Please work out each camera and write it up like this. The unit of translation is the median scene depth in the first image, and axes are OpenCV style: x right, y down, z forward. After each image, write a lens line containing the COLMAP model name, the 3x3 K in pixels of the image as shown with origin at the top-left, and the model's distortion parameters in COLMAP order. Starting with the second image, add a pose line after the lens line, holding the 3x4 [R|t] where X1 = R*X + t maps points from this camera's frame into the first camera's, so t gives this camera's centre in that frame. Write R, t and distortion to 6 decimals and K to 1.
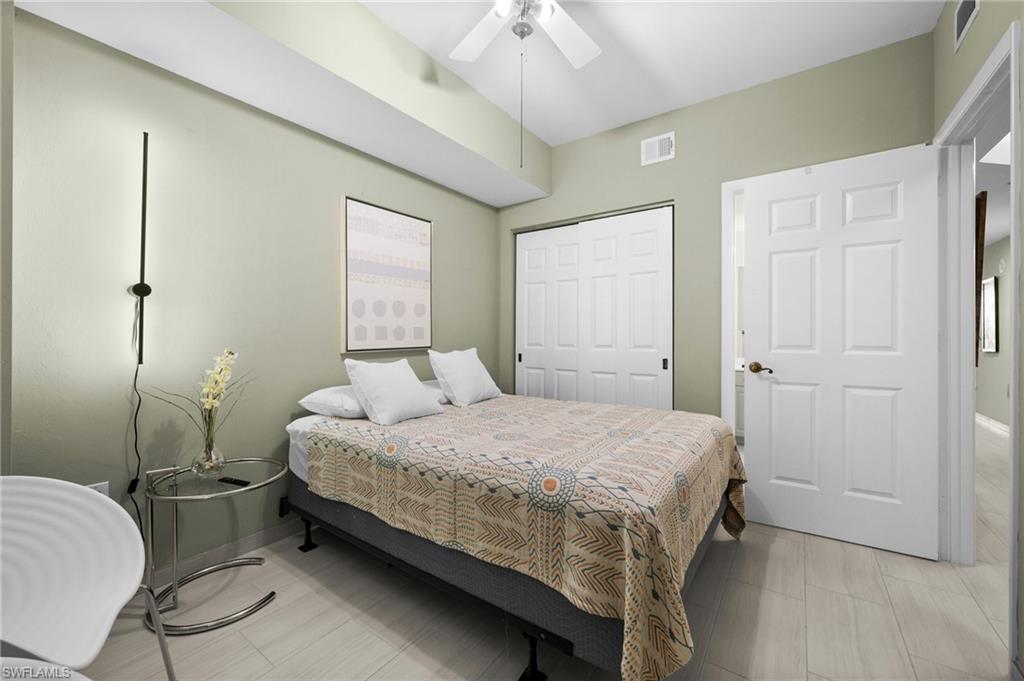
lens RADIAL K [[406.5, 0, 506.1], [0, 406.5, 334.8], [0, 0, 1]] dist [-0.002457, 0.000467]
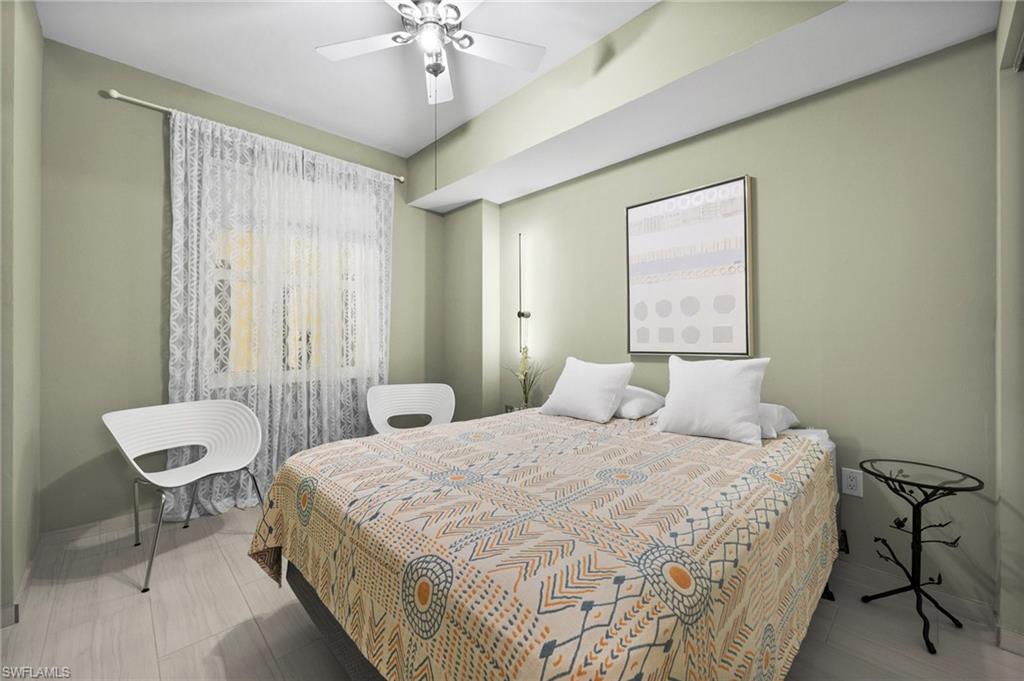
lens RADIAL K [[406.5, 0, 507.8], [0, 406.5, 345.7], [0, 0, 1]] dist [-0.002457, 0.000467]
pose [[-0.174002, 0.021889, -0.984502, 0.695926], [0.004921, 0.999760, 0.021359, -0.000929], [0.984733, -0.001128, -0.174067, 0.843417]]
